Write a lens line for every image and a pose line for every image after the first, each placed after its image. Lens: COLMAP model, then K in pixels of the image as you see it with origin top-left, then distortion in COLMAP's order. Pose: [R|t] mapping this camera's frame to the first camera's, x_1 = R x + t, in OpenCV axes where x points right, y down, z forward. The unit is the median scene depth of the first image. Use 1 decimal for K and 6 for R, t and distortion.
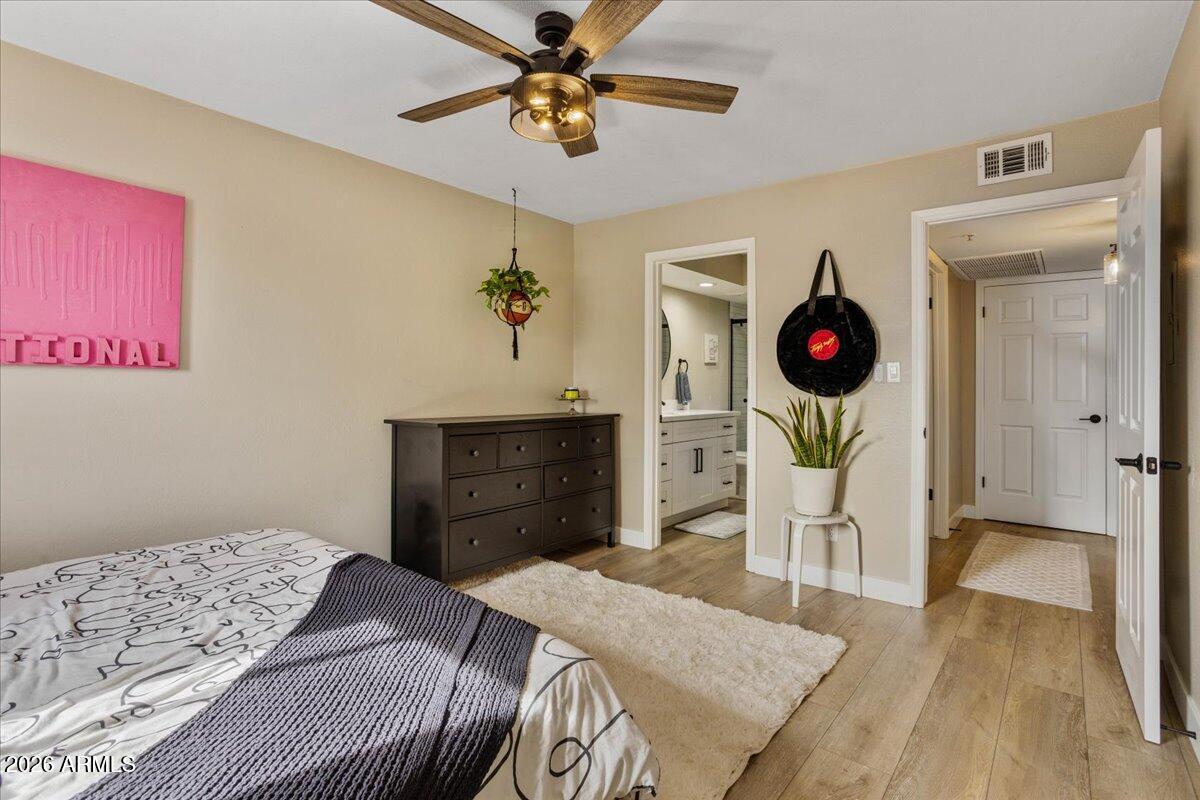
lens RADIAL K [[637.4, 0, 597.4], [0, 637.4, 393.8], [0, 0, 1]] dist [-0.057263, 0.035499]
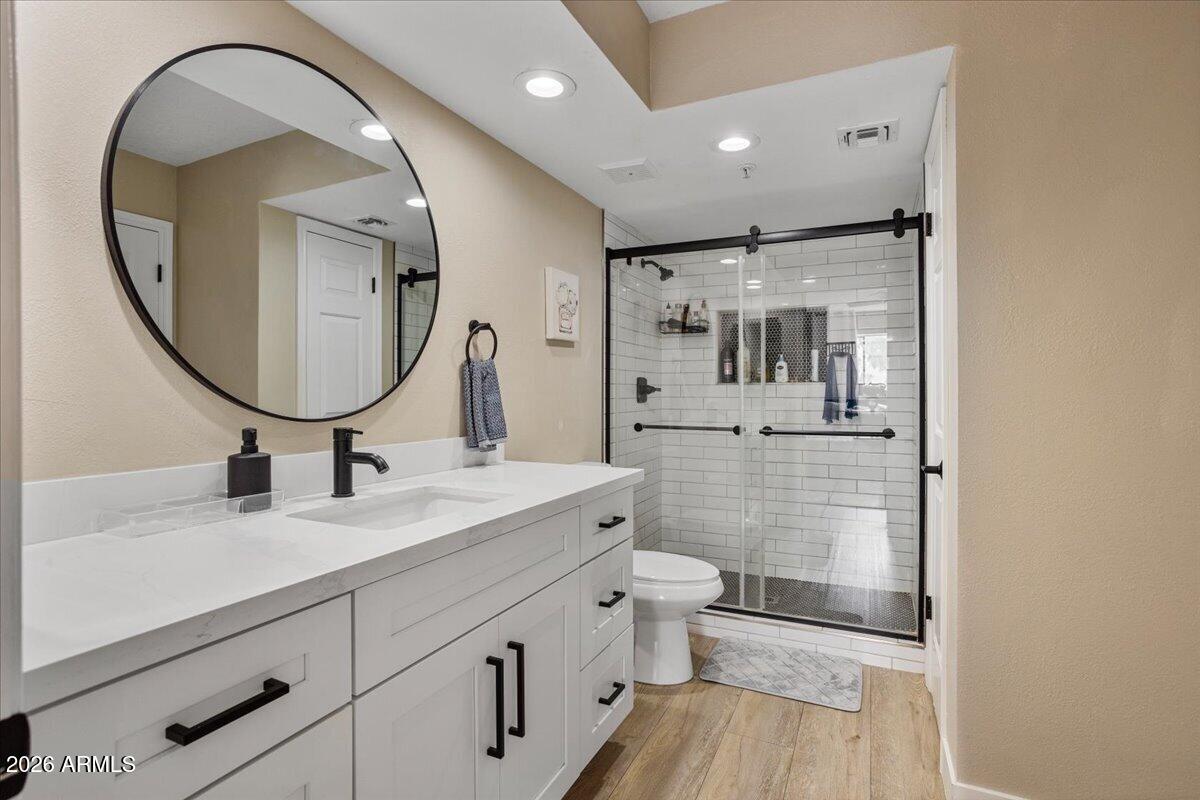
lens RADIAL K [[637.4, 0, 597.4], [0, 637.4, 393.8], [0, 0, 1]] dist [-0.057263, 0.035499]
pose [[0.975694, -0.001961, 0.219131, 0.119595], [0.004059, 0.999950, -0.009129, -0.011062], [-0.219102, 0.009796, 0.975653, 0.642968]]
